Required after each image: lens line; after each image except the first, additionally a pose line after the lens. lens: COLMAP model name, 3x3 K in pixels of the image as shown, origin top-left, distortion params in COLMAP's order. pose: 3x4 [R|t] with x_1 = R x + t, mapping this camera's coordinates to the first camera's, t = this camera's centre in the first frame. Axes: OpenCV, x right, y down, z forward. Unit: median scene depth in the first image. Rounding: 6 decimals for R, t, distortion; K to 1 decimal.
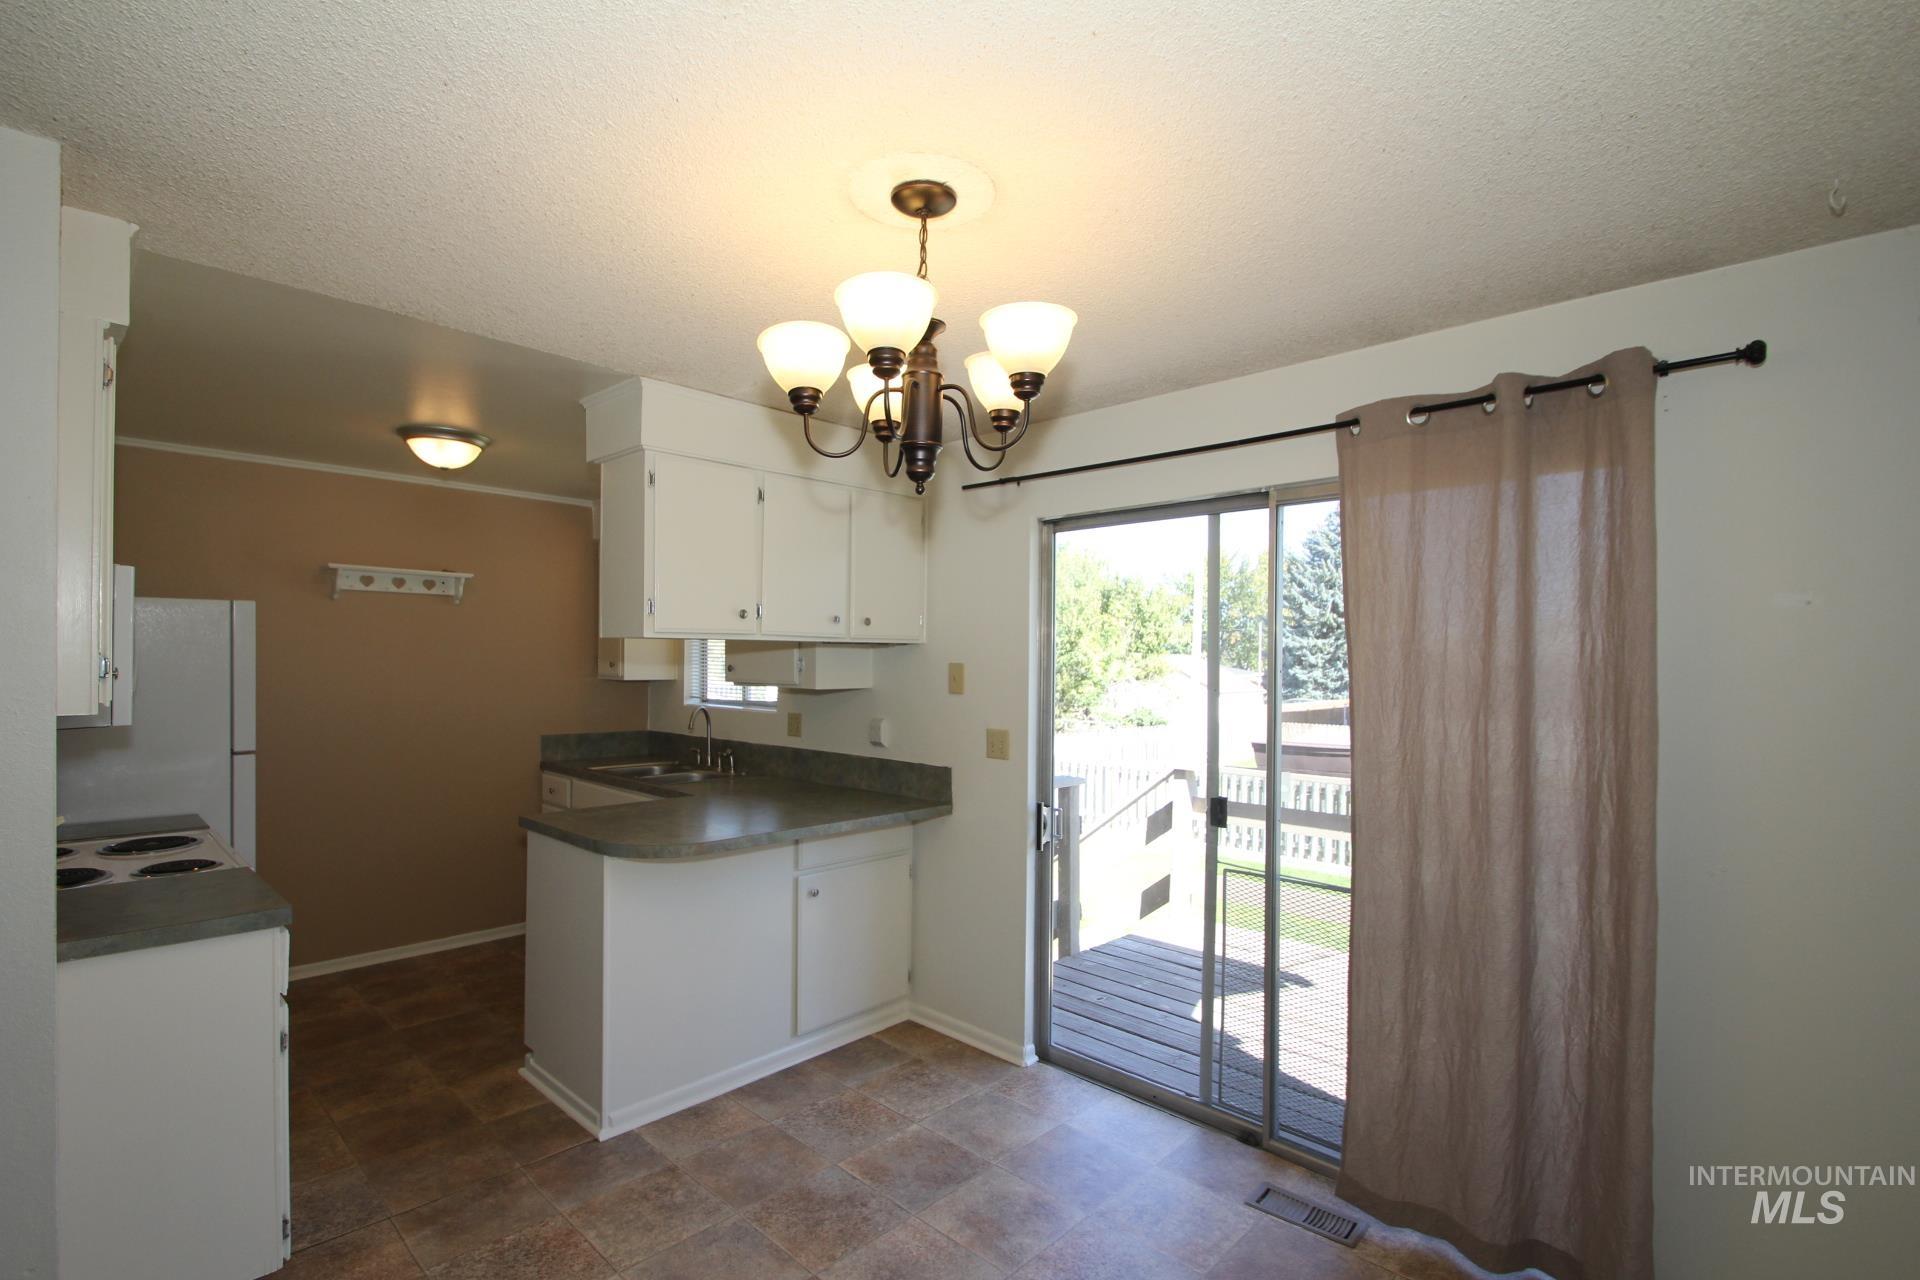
lens RADIAL K [[894.4, 0, 937.4], [0, 894.4, 657.3], [0, 0, 1]] dist [0.000924, 0.000035]
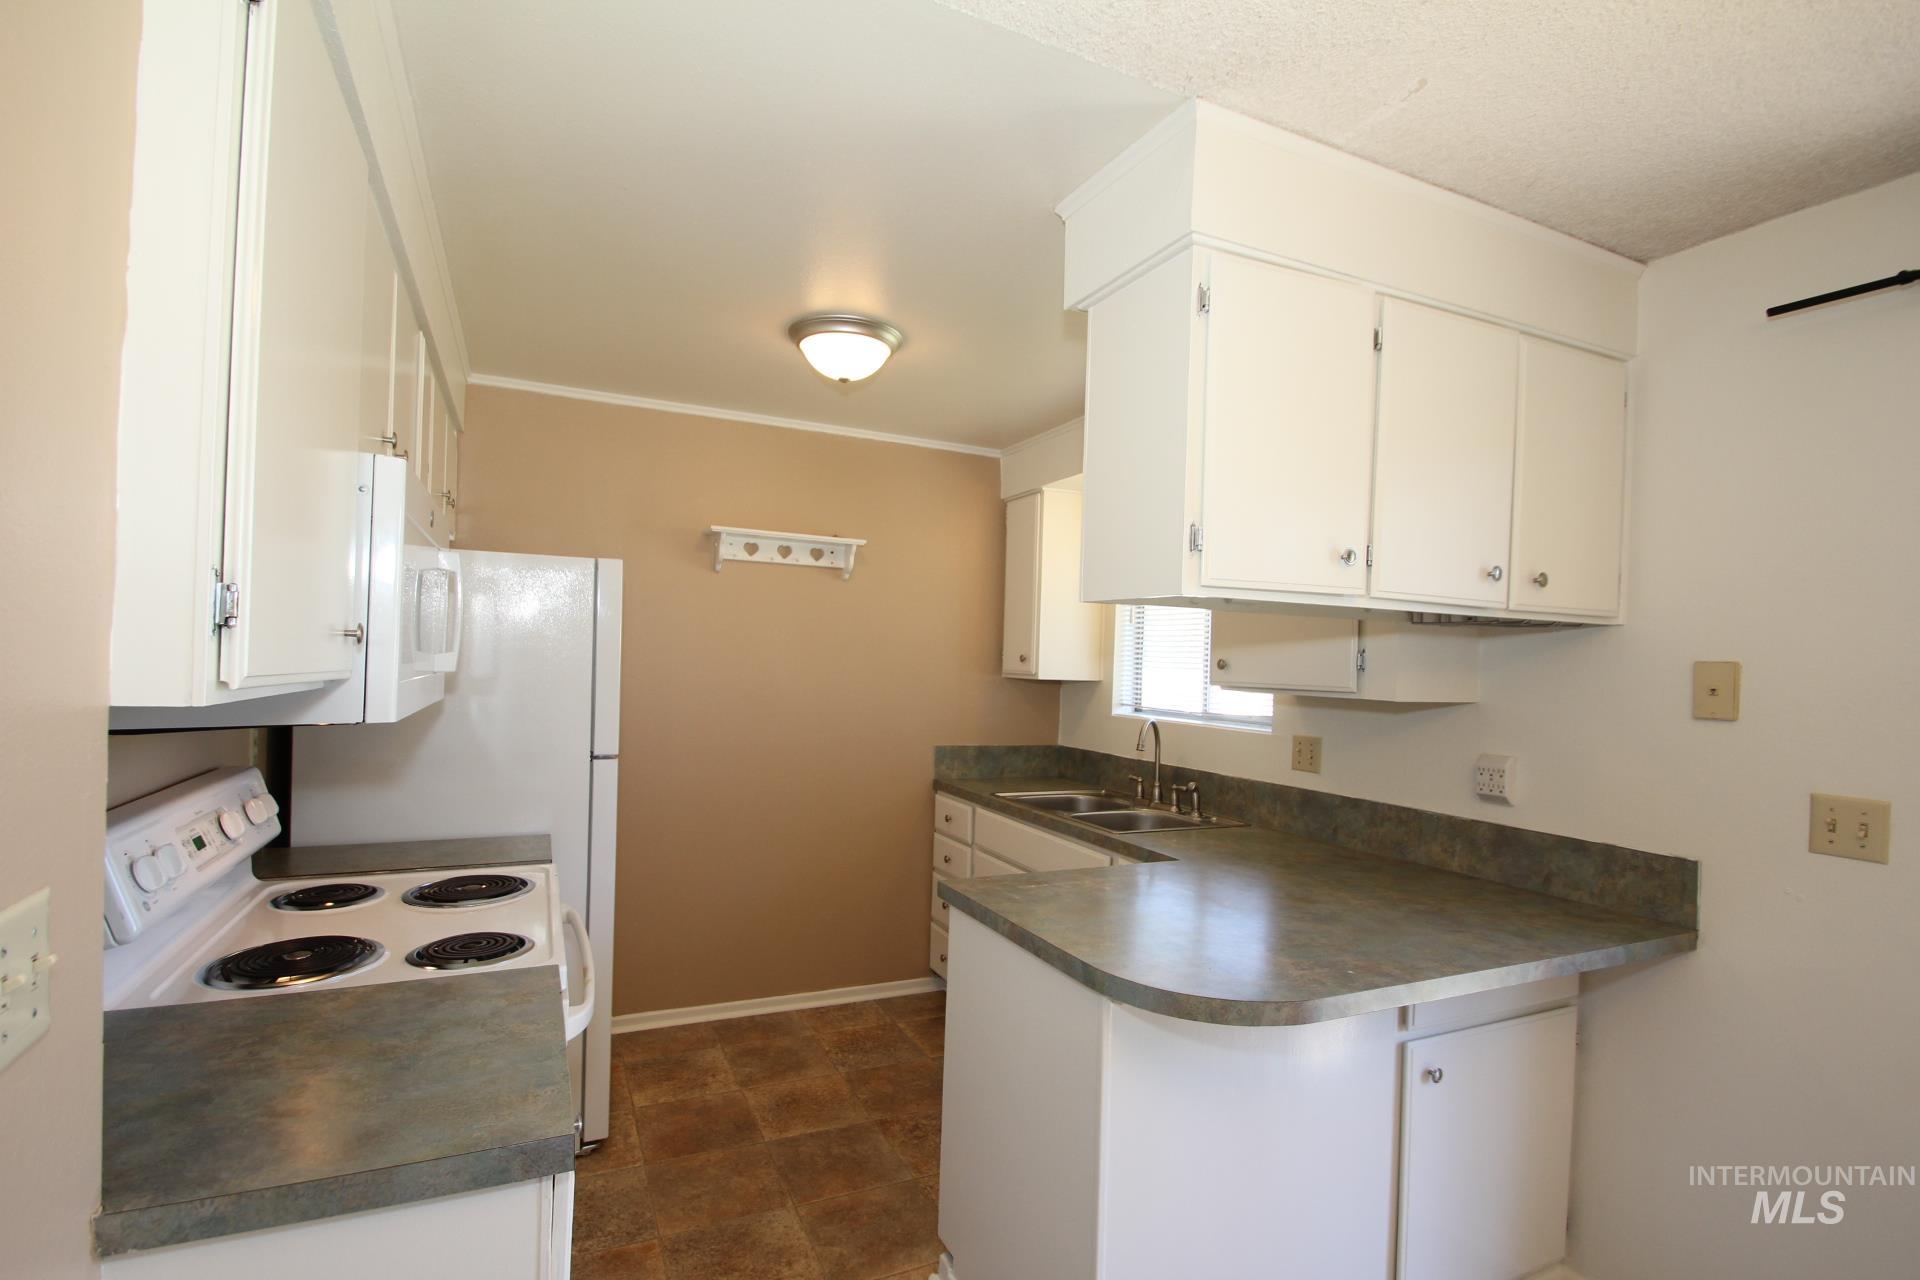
lens RADIAL K [[892.5, 0, 937.1], [0, 892.5, 653.1], [0, 0, 1]] dist [-0.003503, -0.001370]
pose [[0.932499, 0.018182, -0.360714, -0.228426], [-0.023101, 0.999690, -0.009331, 0.018089], [0.360433, 0.017034, 0.932630, 0.377312]]
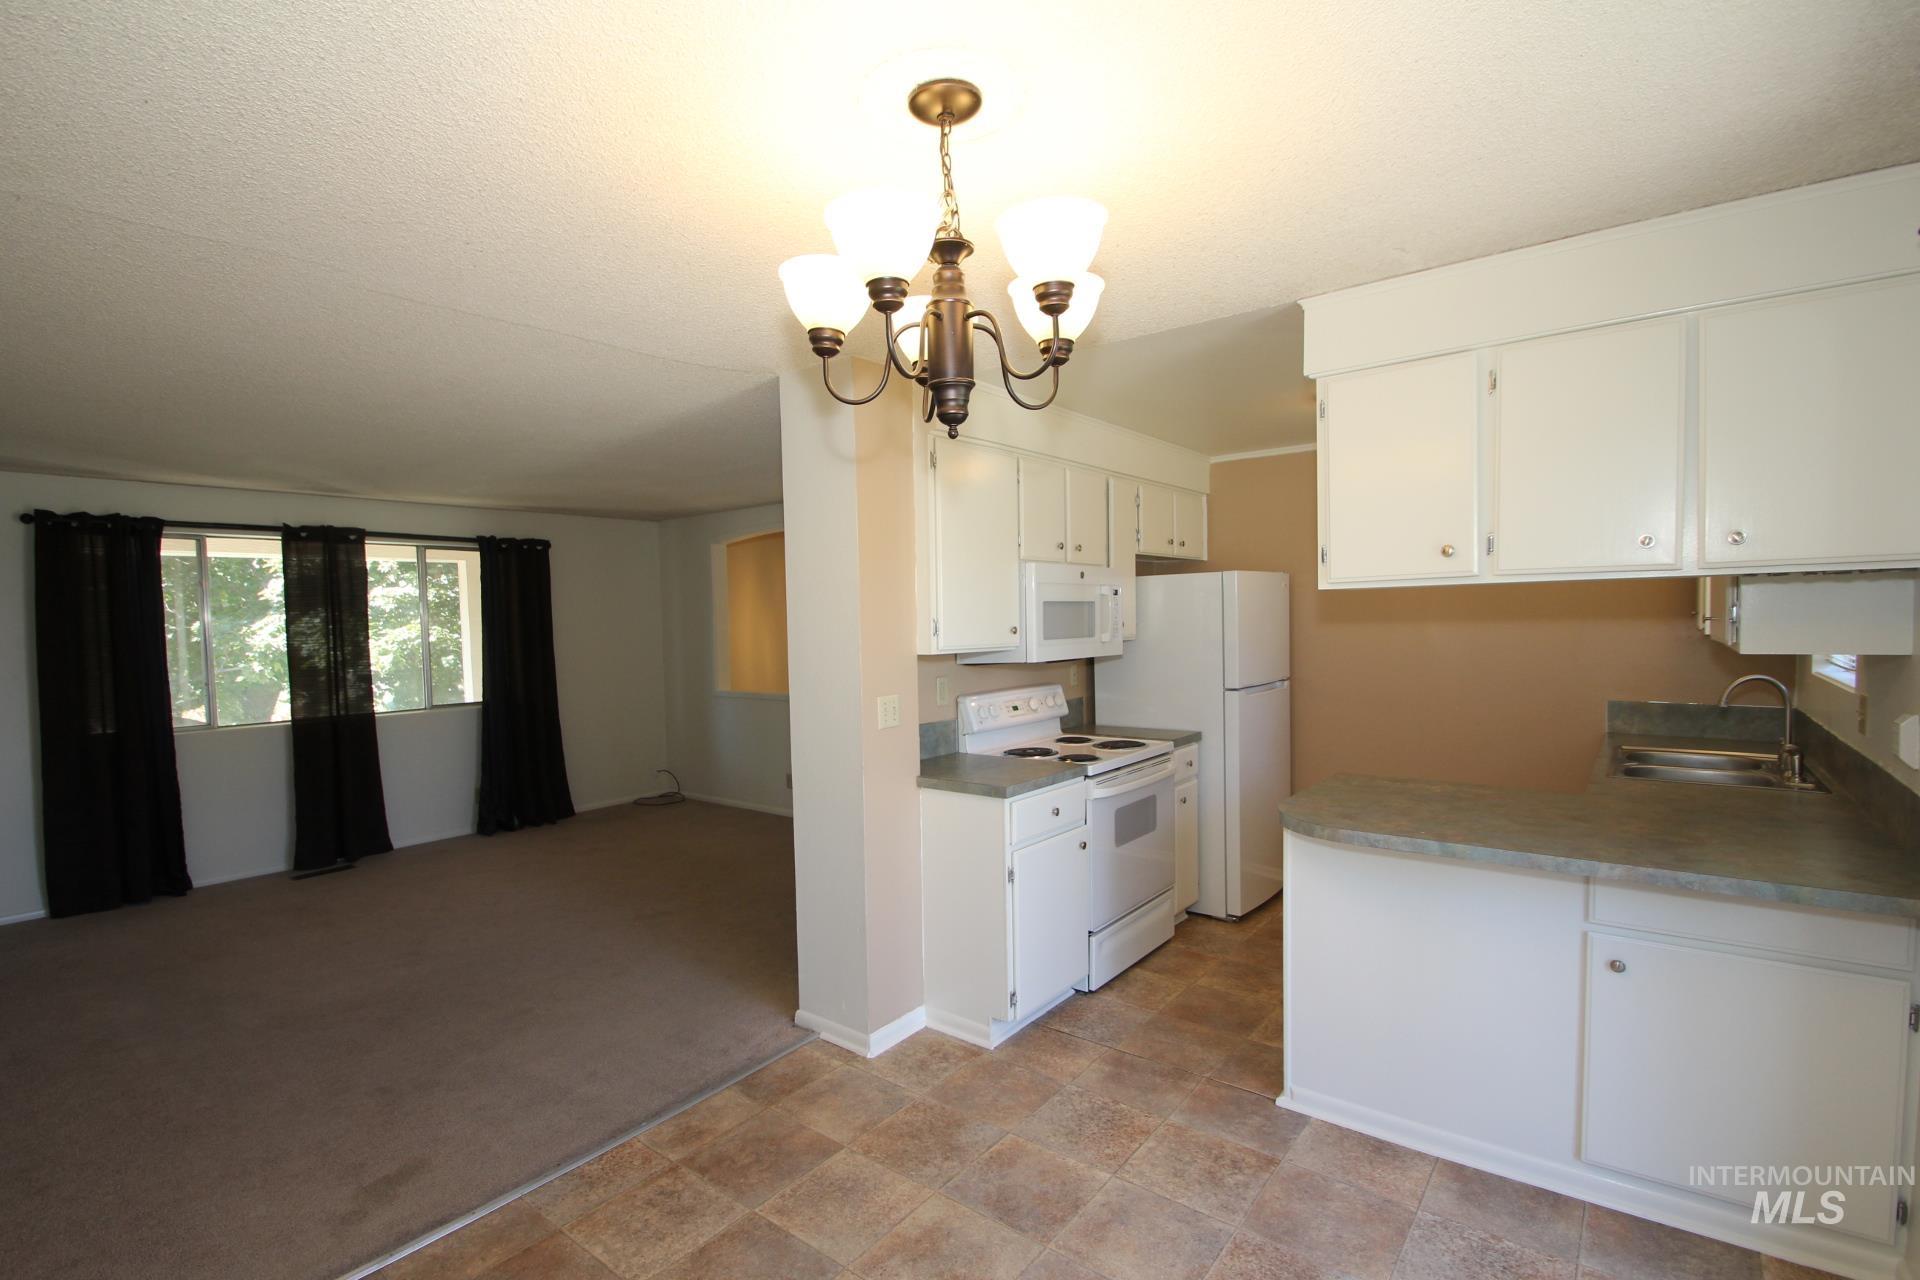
lens RADIAL K [[897.1, 0, 949.5], [0, 897.1, 658.2], [0, 0, 1]] dist [0.018168, -0.022283]
pose [[0.104105, 0.036378, -0.993901, 0.452250], [0.022821, 0.998980, 0.038954, 0.002691], [0.994304, -0.026737, 0.103168, 0.452770]]
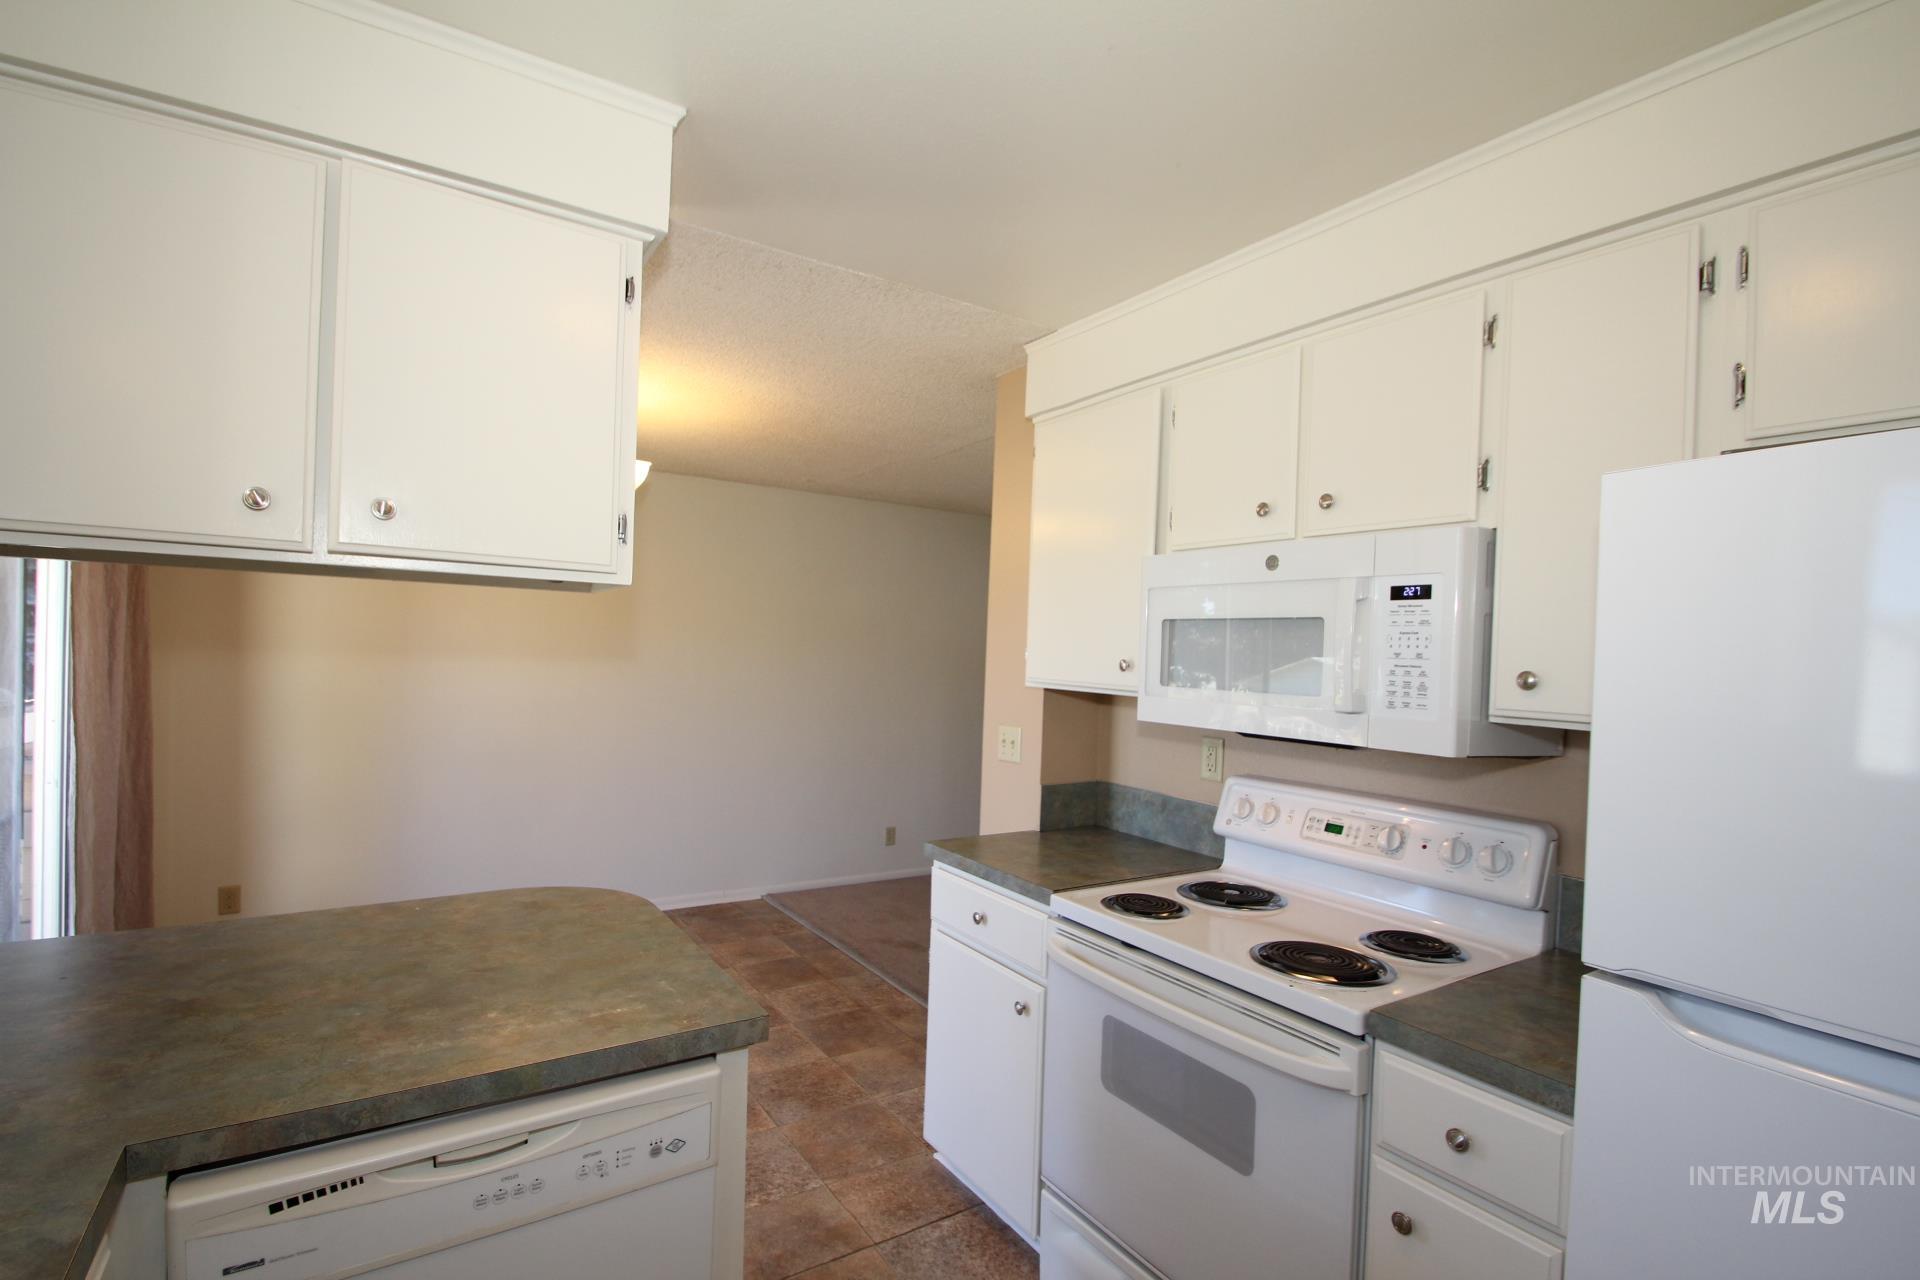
lens RADIAL K [[892.5, 0, 937.1], [0, 892.5, 653.1], [0, 0, 1]] dist [-0.003503, -0.001370]
pose [[-0.973467, -0.040219, 0.225263, -0.604005], [-0.039418, 0.999190, 0.008055, 0.003913], [-0.225405, -0.001038, -0.974265, 1.325260]]
